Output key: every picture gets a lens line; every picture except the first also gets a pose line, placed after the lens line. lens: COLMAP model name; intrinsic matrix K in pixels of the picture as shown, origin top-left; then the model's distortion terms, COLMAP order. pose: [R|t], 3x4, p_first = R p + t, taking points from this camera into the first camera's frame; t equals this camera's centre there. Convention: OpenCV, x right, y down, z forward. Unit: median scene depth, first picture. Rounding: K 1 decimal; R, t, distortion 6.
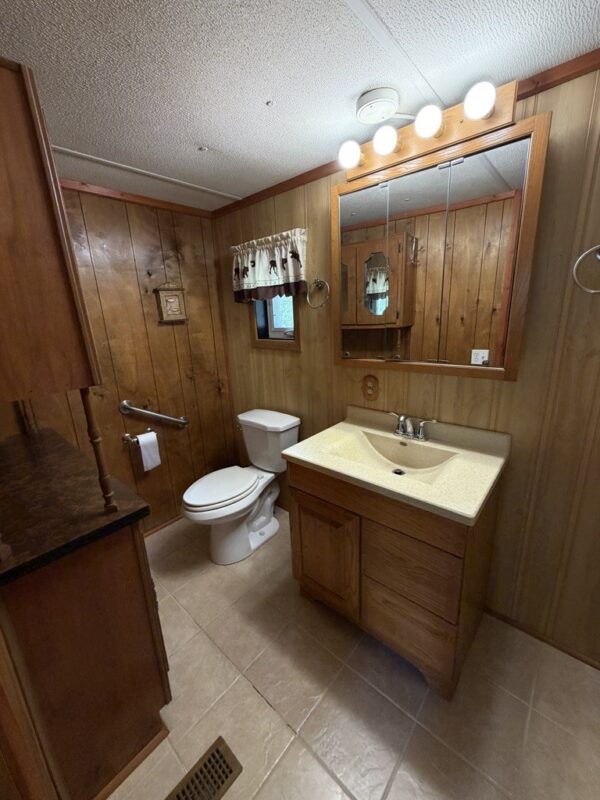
lens RADIAL K [[323.9, 0, 300.0], [0, 323.9, 400.0], [0, 0, 1]] dist [-0.000085, -0.000026]
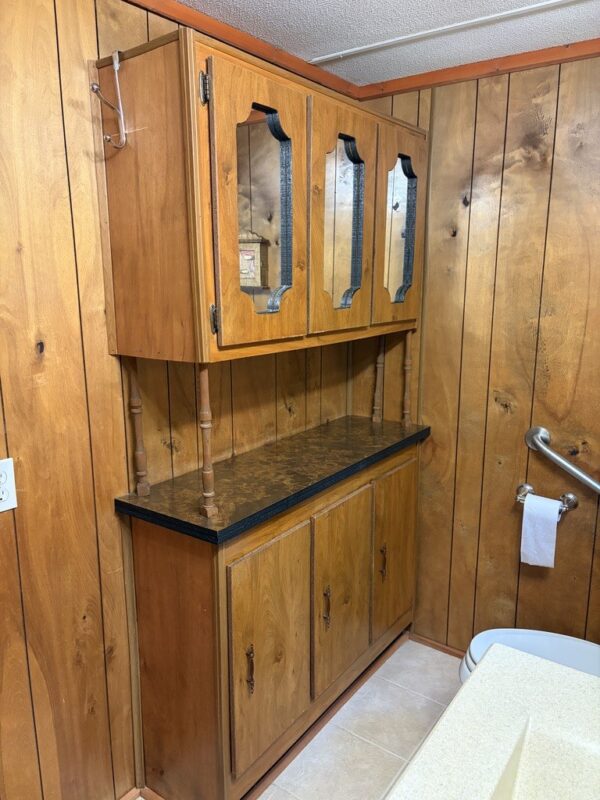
lens RADIAL K [[609.4, 0, 300.0], [0, 609.4, 400.0], [0, 0, 1]] dist [-0.041396, -0.003882]
pose [[0.100796, 0.241933, -0.965043, 0.416012], [-0.270389, 0.940136, 0.207447, -0.151005], [0.957460, 0.240027, 0.160178, 0.457506]]
